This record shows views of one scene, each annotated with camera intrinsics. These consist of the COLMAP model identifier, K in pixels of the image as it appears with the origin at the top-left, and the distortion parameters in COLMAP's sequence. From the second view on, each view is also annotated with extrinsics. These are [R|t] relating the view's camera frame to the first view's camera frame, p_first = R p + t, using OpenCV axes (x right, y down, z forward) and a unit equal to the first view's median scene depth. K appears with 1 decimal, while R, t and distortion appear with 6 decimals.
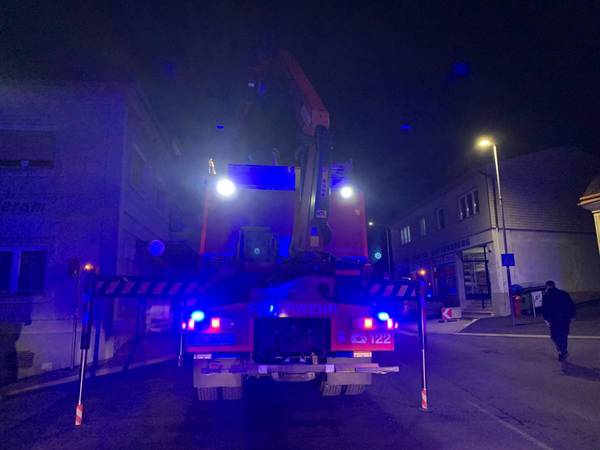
lens RADIAL K [[449.1, 0, 300.8], [0, 449.1, 224.7], [0, 0, 1]] dist [-0.004367, -0.001476]
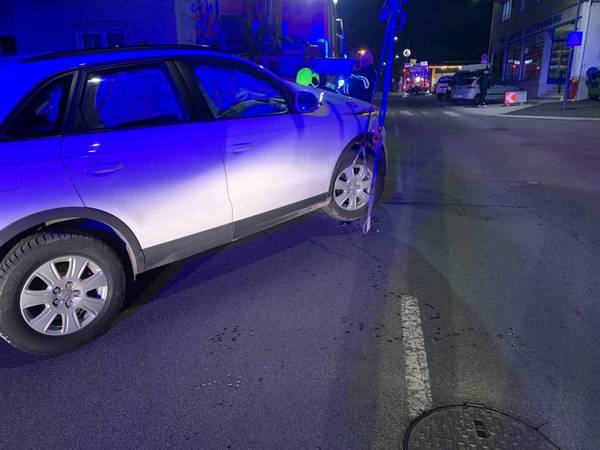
lens RADIAL K [[449.1, 0, 300.8], [0, 449.1, 226.9], [0, 0, 1]] dist [-0.004367, -0.001476]
pose [[0.965926, 0.084887, -0.244502, 0.141158], [0.034584, 0.893882, 0.446966, -0.007000], [0.256498, -0.440192, 0.860488, -0.104738]]
